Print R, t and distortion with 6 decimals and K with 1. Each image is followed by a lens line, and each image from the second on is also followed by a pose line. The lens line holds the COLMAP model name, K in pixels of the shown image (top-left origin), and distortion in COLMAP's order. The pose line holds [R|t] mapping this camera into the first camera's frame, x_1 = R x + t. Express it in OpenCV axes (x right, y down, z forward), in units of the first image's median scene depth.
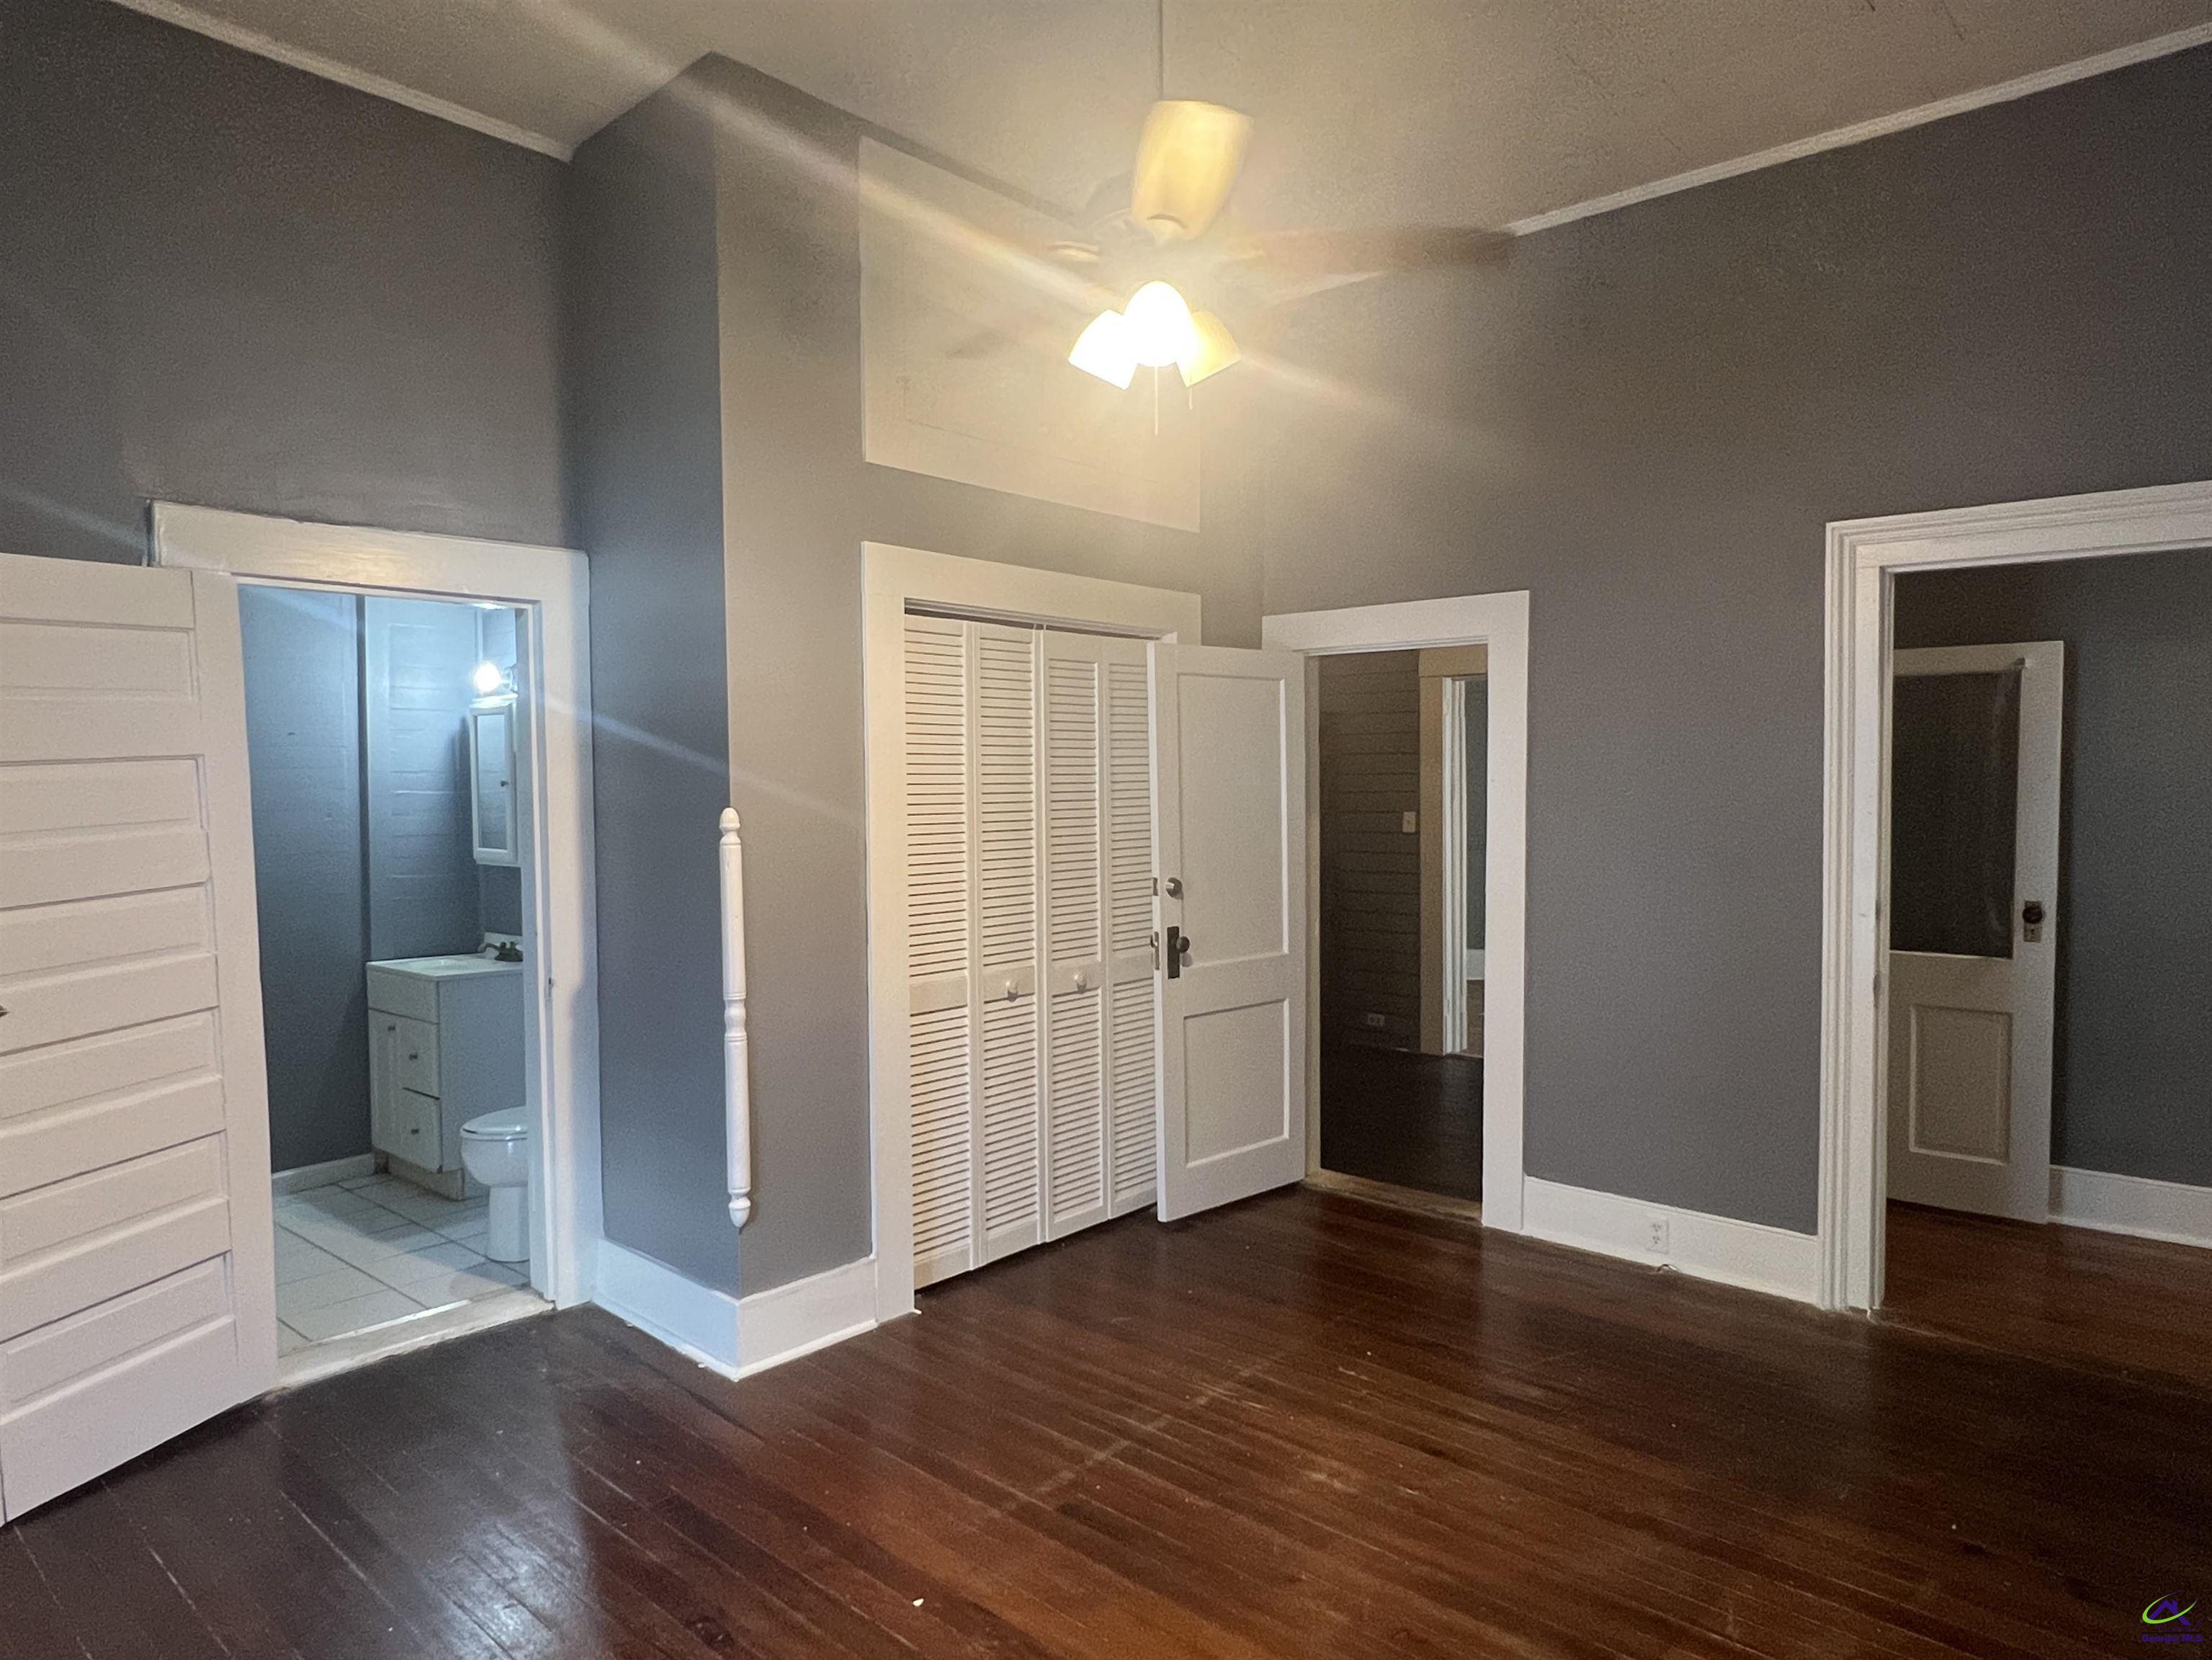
lens RADIAL K [[1363.6, 0, 1098.9], [0, 1363.6, 822.1], [0, 0, 1]] dist [0.005229, -0.004370]
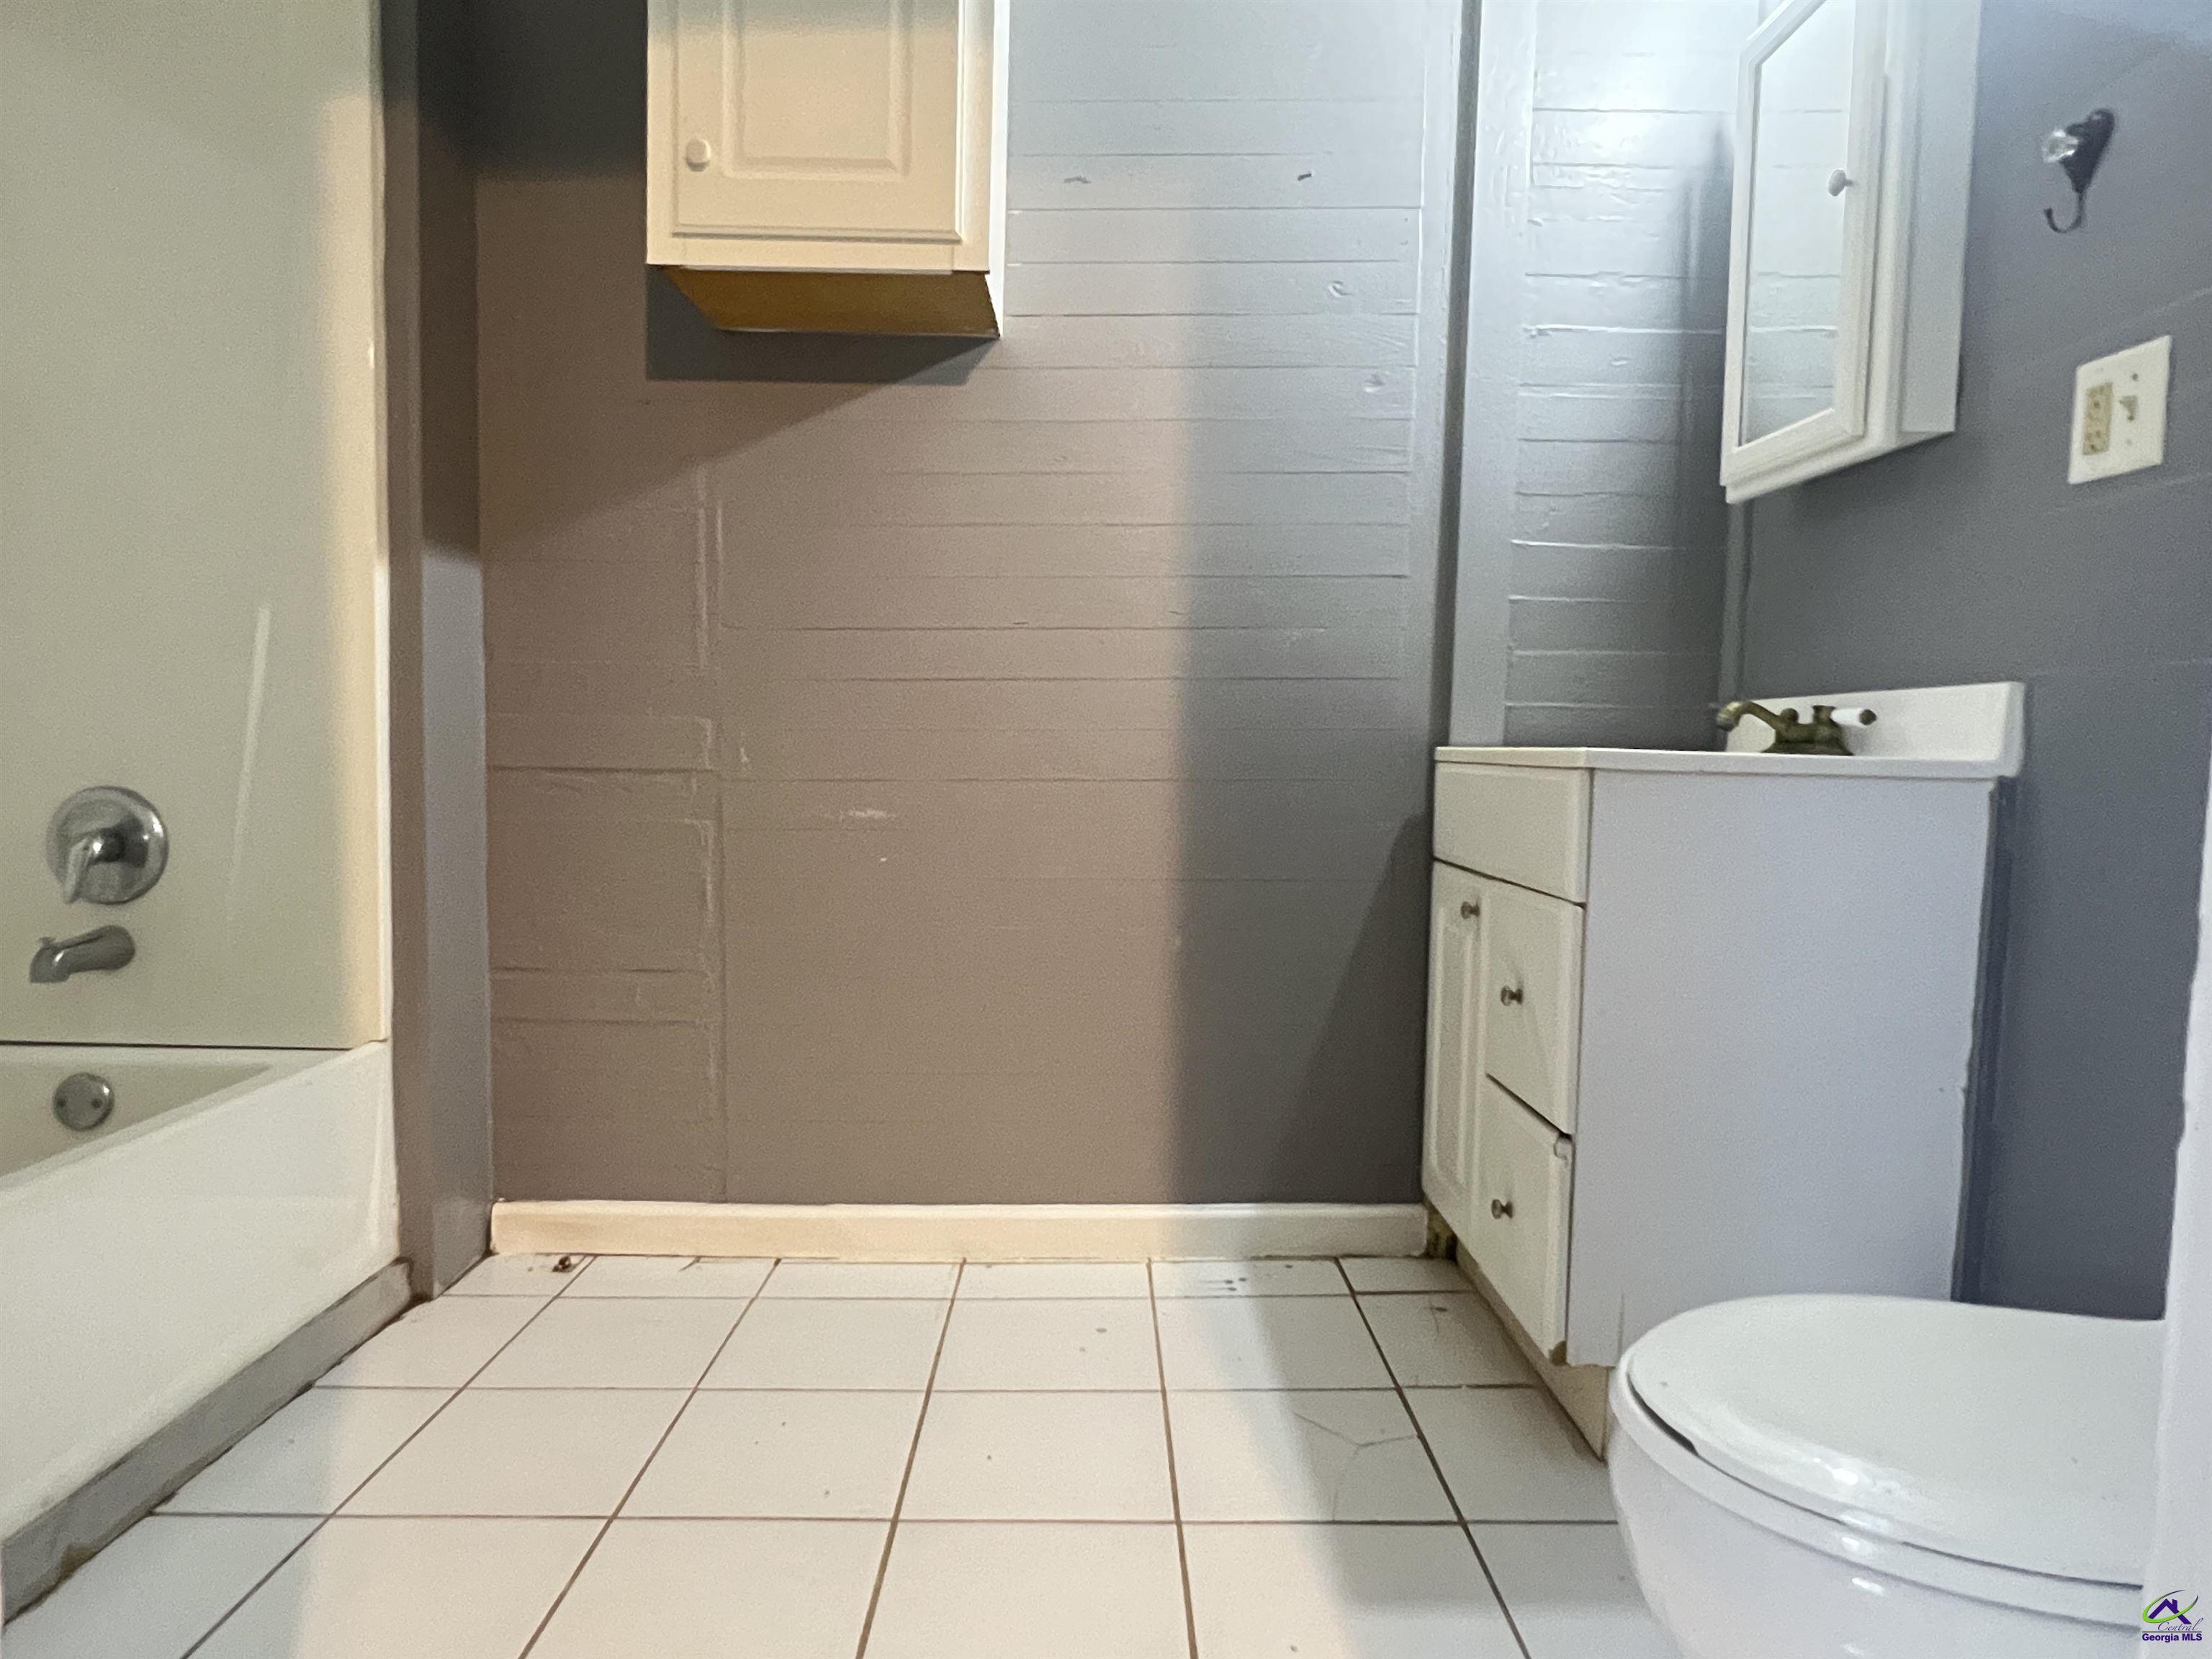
lens RADIAL K [[1363.4, 0, 1098.1], [0, 1363.4, 827.1], [0, 0, 1]] dist [0.005229, -0.004370]
pose [[0.673896, 0.077399, -0.734761, -0.308197], [-0.047356, 0.996978, 0.061588, 0.108097], [0.737307, -0.006709, 0.675525, 0.658635]]
